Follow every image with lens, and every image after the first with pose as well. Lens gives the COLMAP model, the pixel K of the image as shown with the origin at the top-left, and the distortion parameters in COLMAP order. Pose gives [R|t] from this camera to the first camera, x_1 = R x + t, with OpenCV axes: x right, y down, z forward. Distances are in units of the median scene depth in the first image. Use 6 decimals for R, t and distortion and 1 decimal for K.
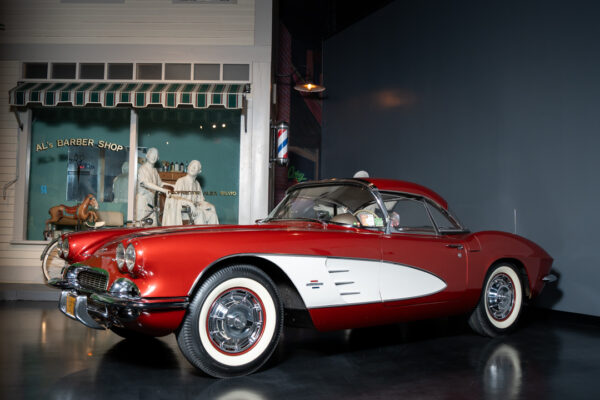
lens RADIAL K [[601.6, 0, 299.4], [0, 601.6, 171.3], [0, 0, 1]] dist [-0.106056, 0.000000]
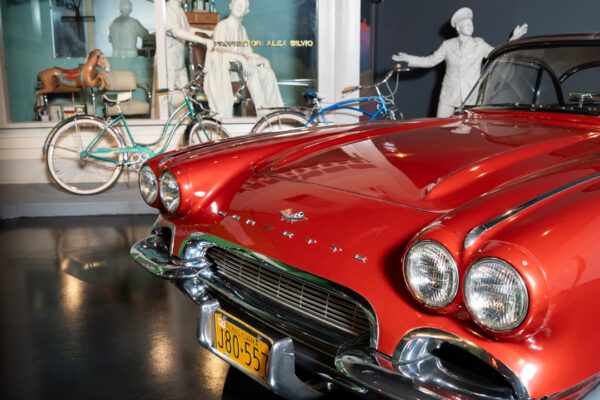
lens RADIAL K [[601.6, 0, 304.7], [0, 601.6, 205.0], [0, 0, 1]] dist [-0.106056, 0.000000]
pose [[0.996810, -0.036758, 0.070843, -0.170437], [0.012170, 0.947254, 0.320253, -0.007286], [-0.078878, -0.318370, 0.944679, 0.283324]]
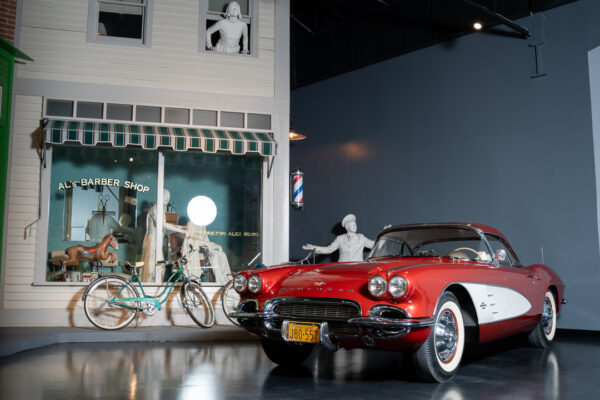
lens RADIAL K [[601.6, 0, 298.2], [0, 601.6, 196.7], [0, 0, 1]] dist [-0.106056, 0.000000]
pose [[0.960217, 0.022436, 0.278351, -0.336769], [-0.014904, 0.999464, -0.029146, -0.000344], [-0.278856, 0.023838, 0.960037, -0.051921]]
